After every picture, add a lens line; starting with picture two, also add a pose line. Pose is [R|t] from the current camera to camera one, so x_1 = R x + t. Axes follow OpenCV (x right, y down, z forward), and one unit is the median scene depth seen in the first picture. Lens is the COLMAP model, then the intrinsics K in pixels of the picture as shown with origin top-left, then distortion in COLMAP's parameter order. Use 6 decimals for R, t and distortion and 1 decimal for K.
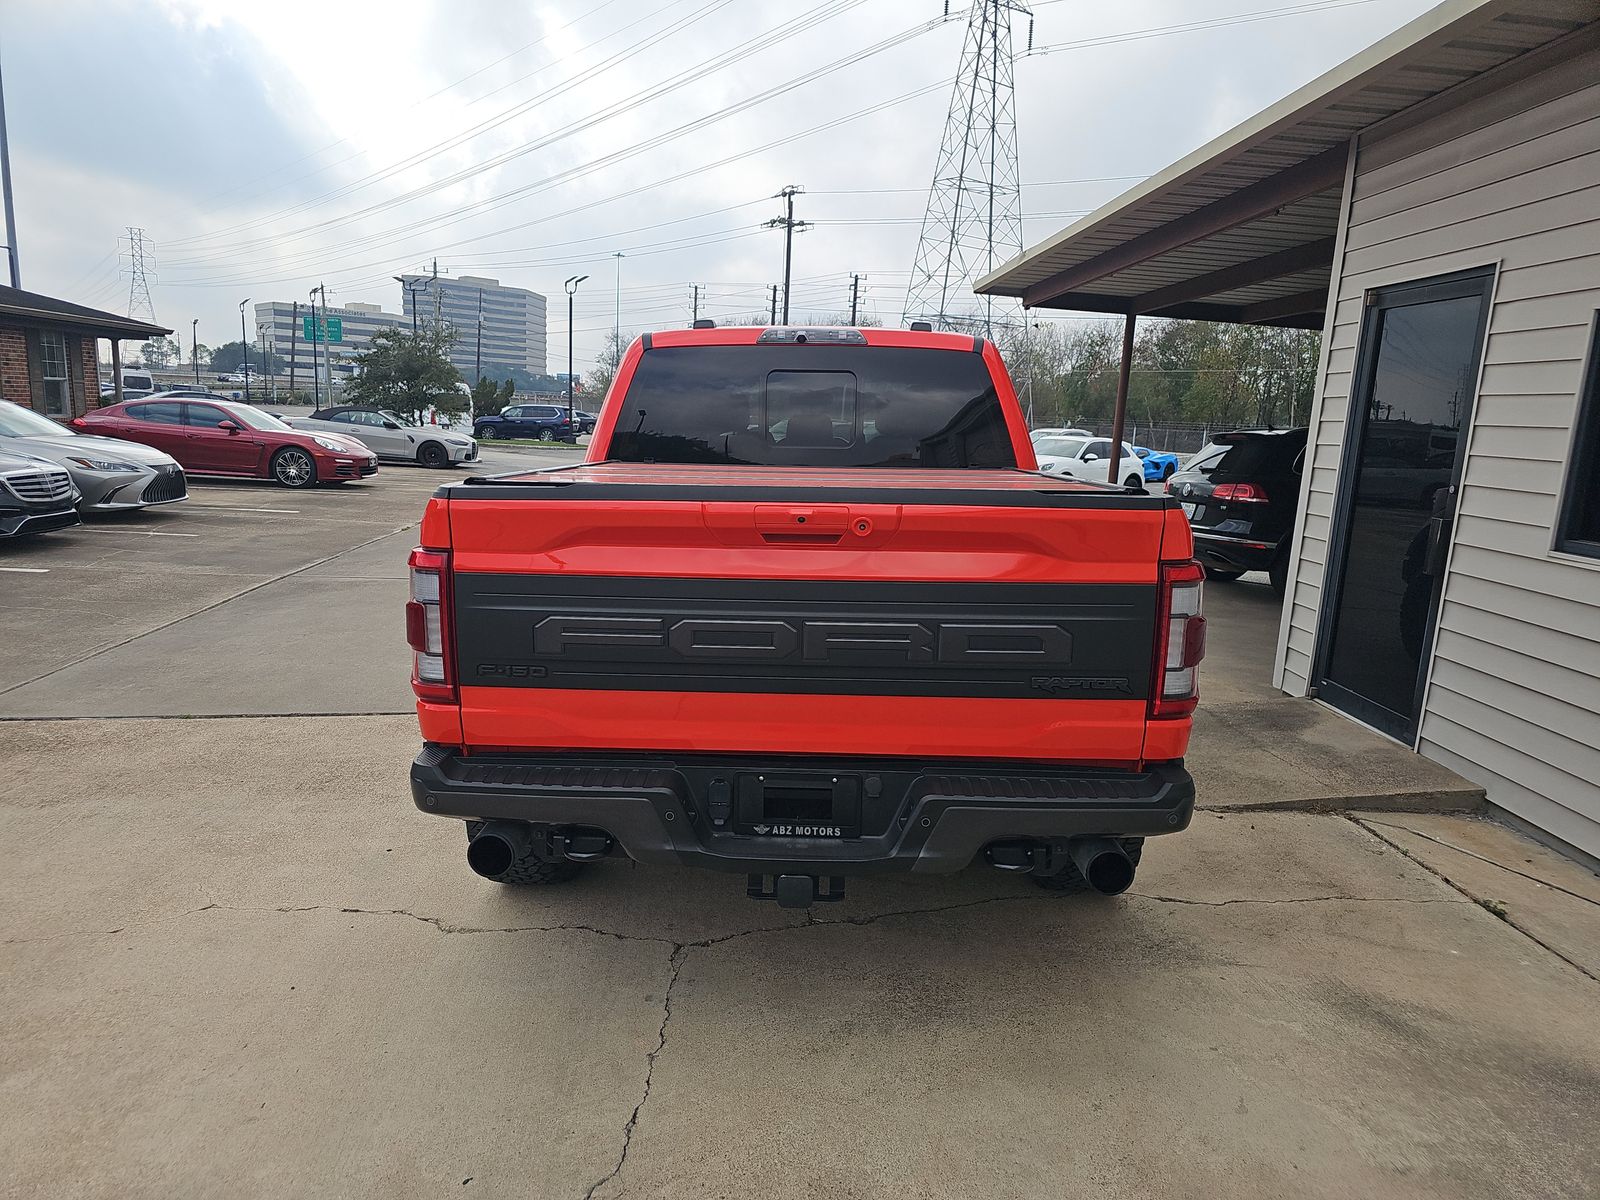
lens RADIAL K [[1056.5, 0, 763.5], [0, 1056.5, 602.9], [0, 0, 1]] dist [0.030350, -0.028670]
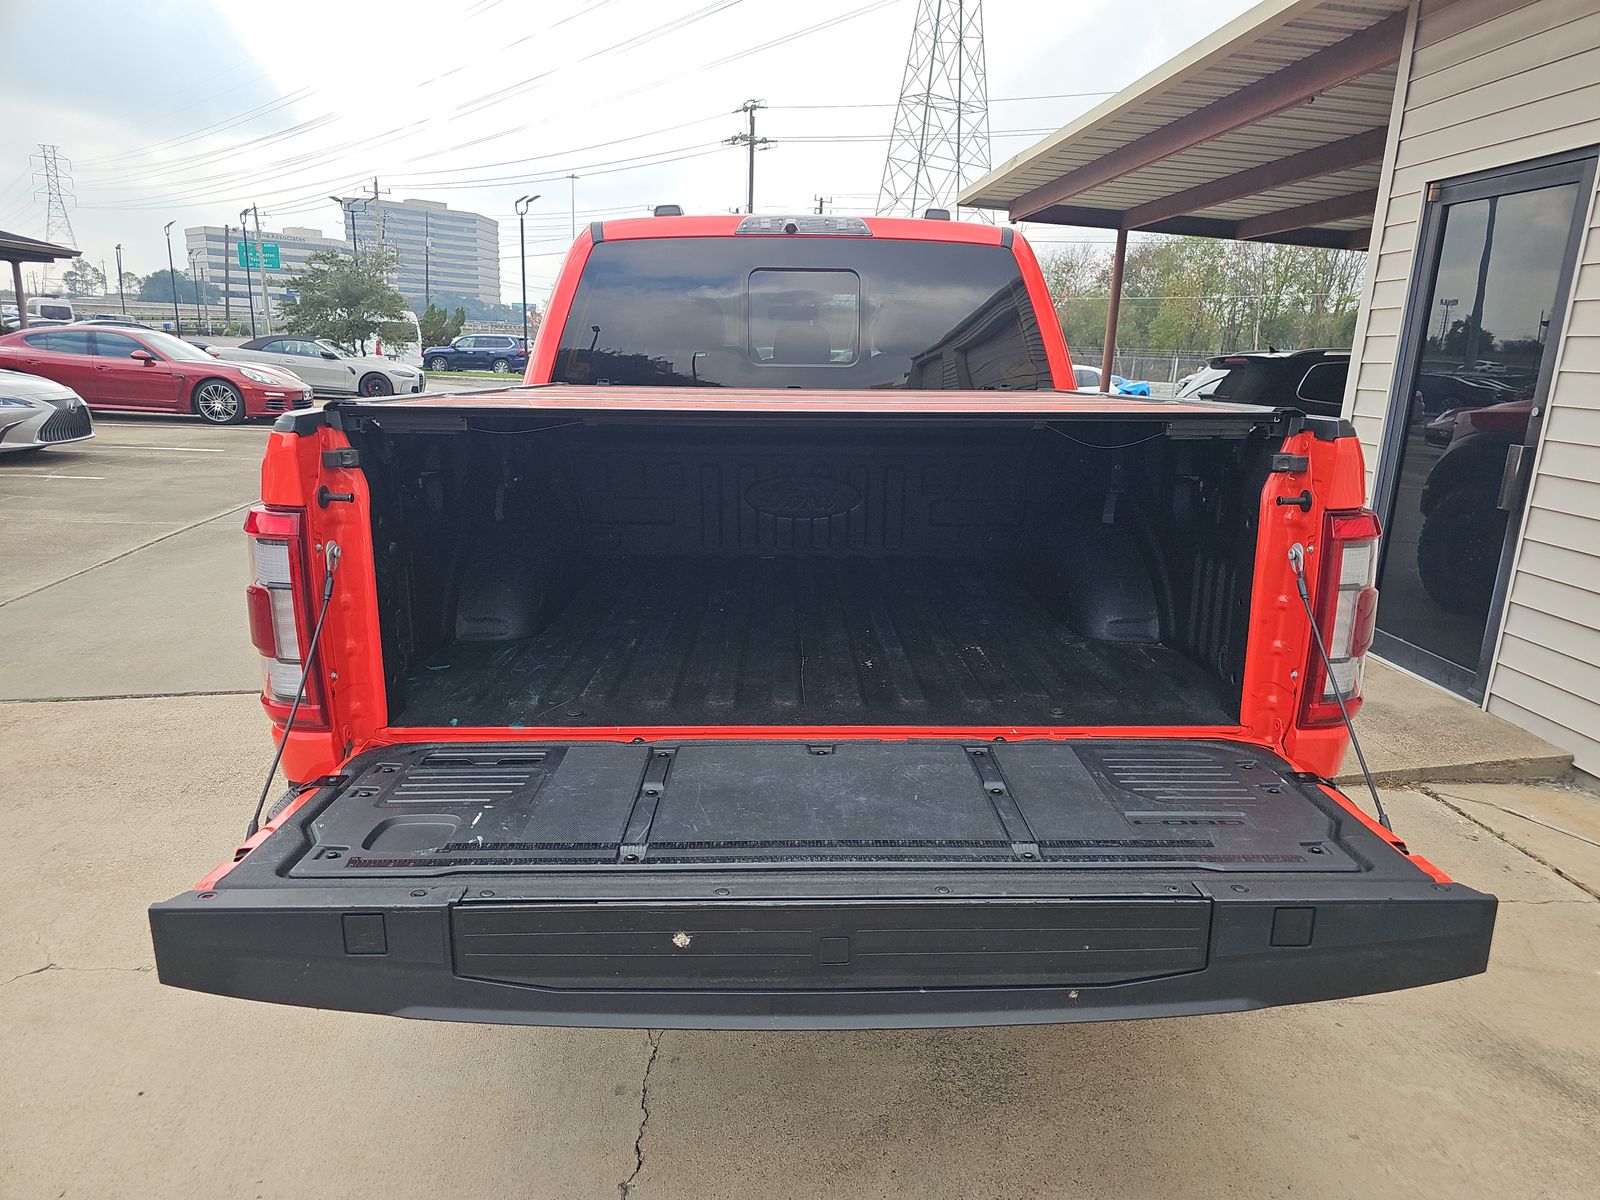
lens RADIAL K [[1061.3, 0, 801.4], [0, 1061.3, 607.1], [0, 0, 1]] dist [0.028800, -0.024439]
pose [[0.997731, -0.020289, 0.064193, -0.005312], [0.016050, 0.997699, 0.065868, -0.006015], [-0.065382, -0.064688, 0.995761, 0.066085]]
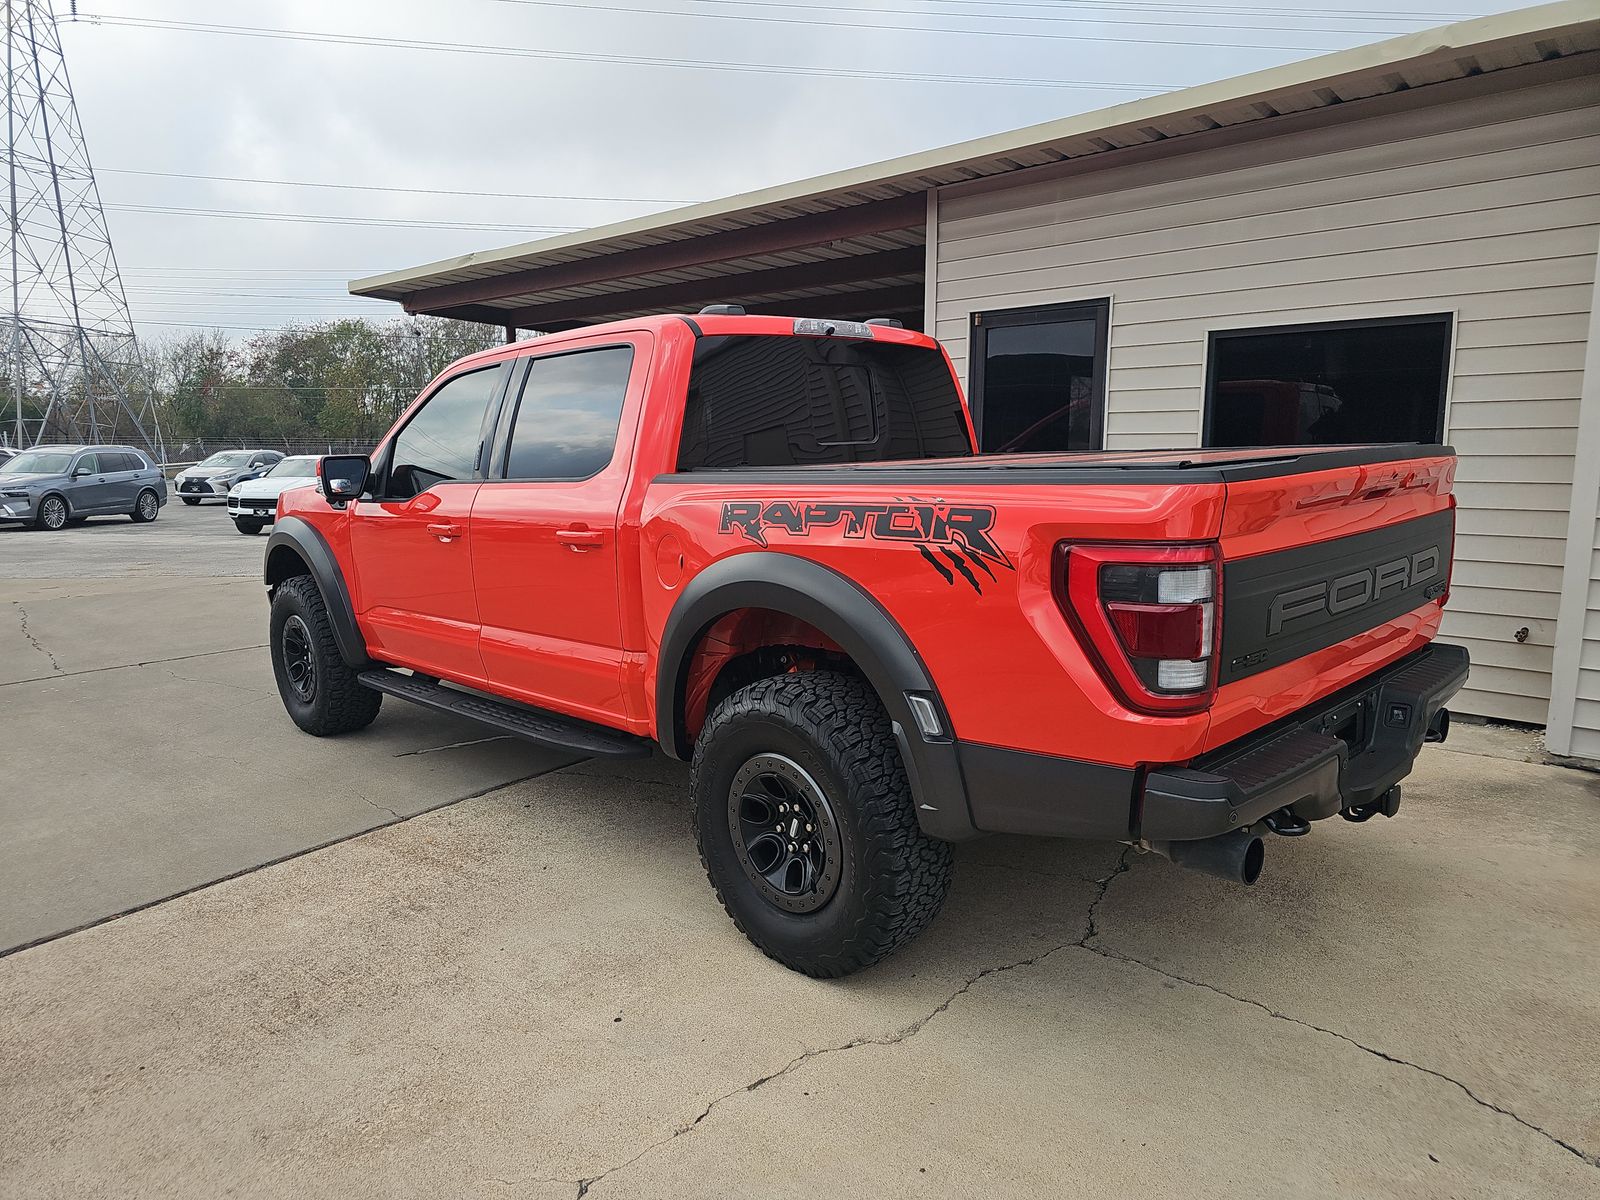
lens RADIAL K [[1061.3, 0, 801.4], [0, 1061.3, 607.1], [0, 0, 1]] dist [0.028800, -0.024439]
pose [[0.681412, -0.147730, 0.716836, -0.266381], [0.157708, 0.986047, 0.053297, -0.022225], [-0.714707, 0.076733, 0.695202, 0.138890]]
